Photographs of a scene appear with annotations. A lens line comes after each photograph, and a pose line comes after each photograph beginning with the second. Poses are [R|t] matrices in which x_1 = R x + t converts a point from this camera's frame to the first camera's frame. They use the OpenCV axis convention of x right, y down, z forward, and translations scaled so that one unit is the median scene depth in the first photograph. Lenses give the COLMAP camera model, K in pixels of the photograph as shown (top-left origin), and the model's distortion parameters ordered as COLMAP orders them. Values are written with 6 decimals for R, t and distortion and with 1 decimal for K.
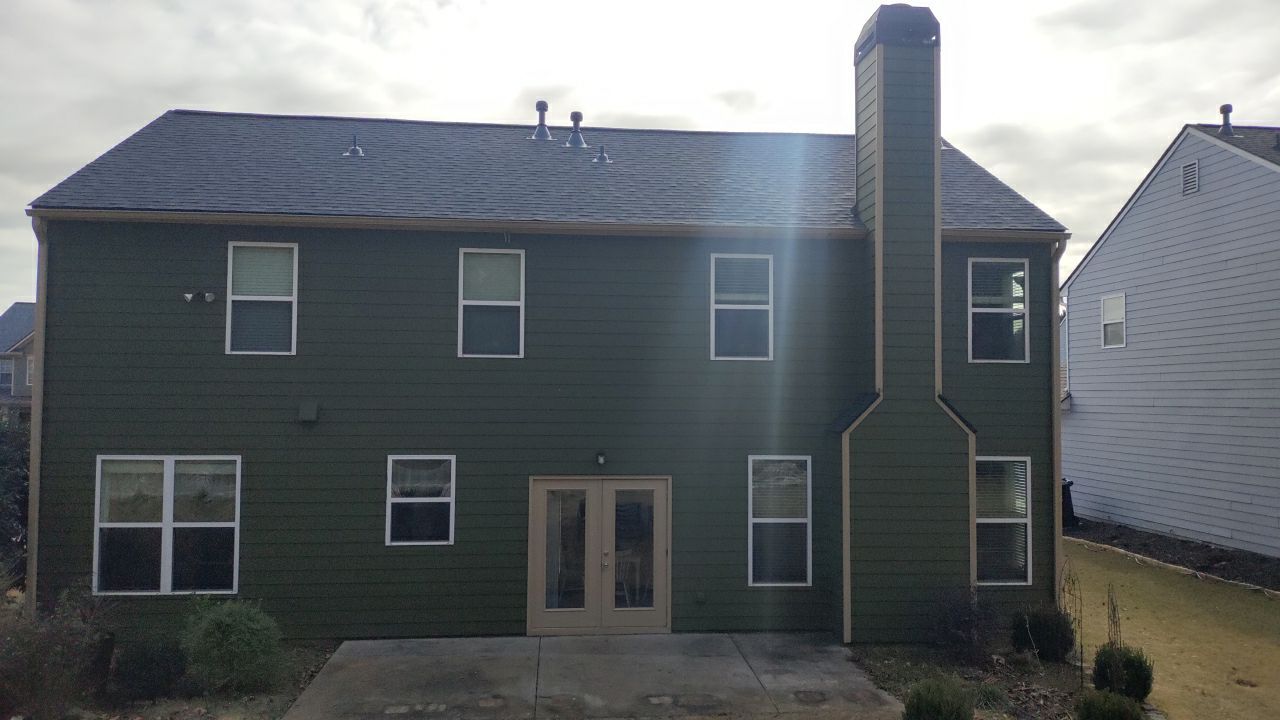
lens RADIAL K [[998.5, 0, 640.0], [0, 998.5, 360.0], [0, 0, 1]] dist [0.070240, -0.002794]
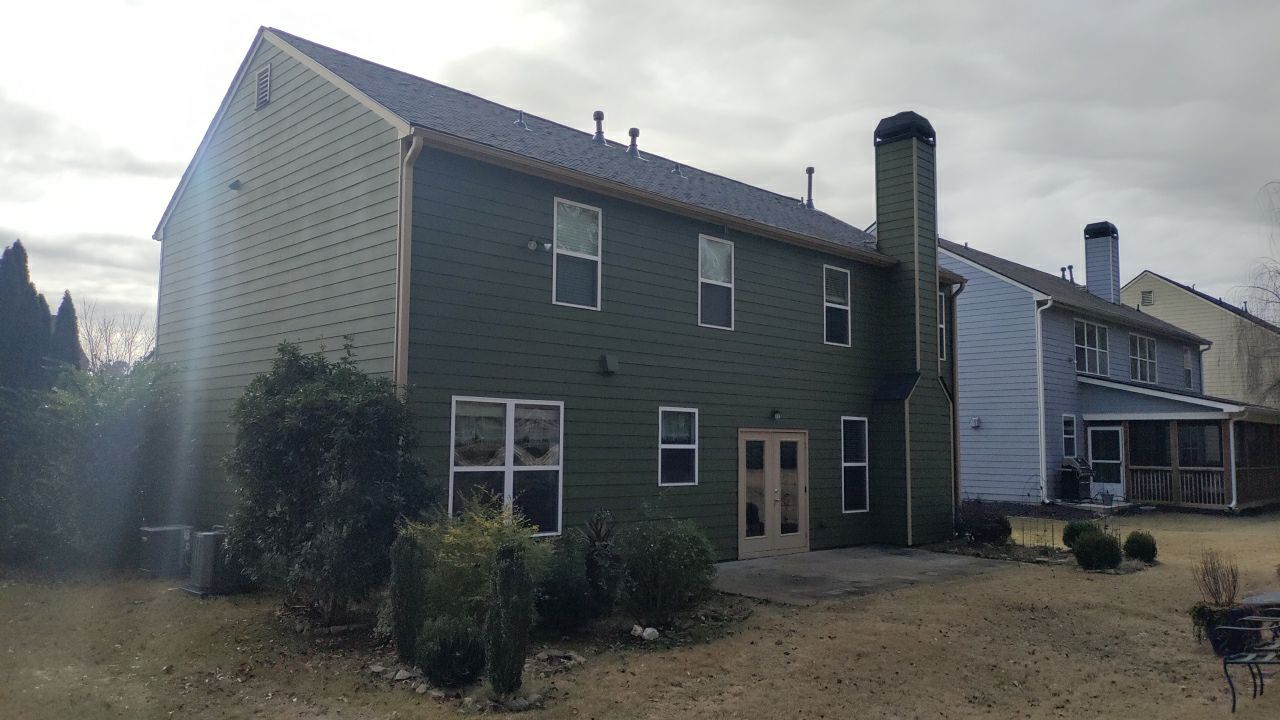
lens RADIAL K [[938.7, 0, 640.0], [0, 938.7, 360.0], [0, 0, 1]] dist [0.067895, -0.003159]
pose [[0.768945, 0.059412, 0.636549, -0.943140], [-0.032768, 0.998026, -0.053567, 0.099486], [-0.638475, 0.020331, 0.769374, 0.200065]]
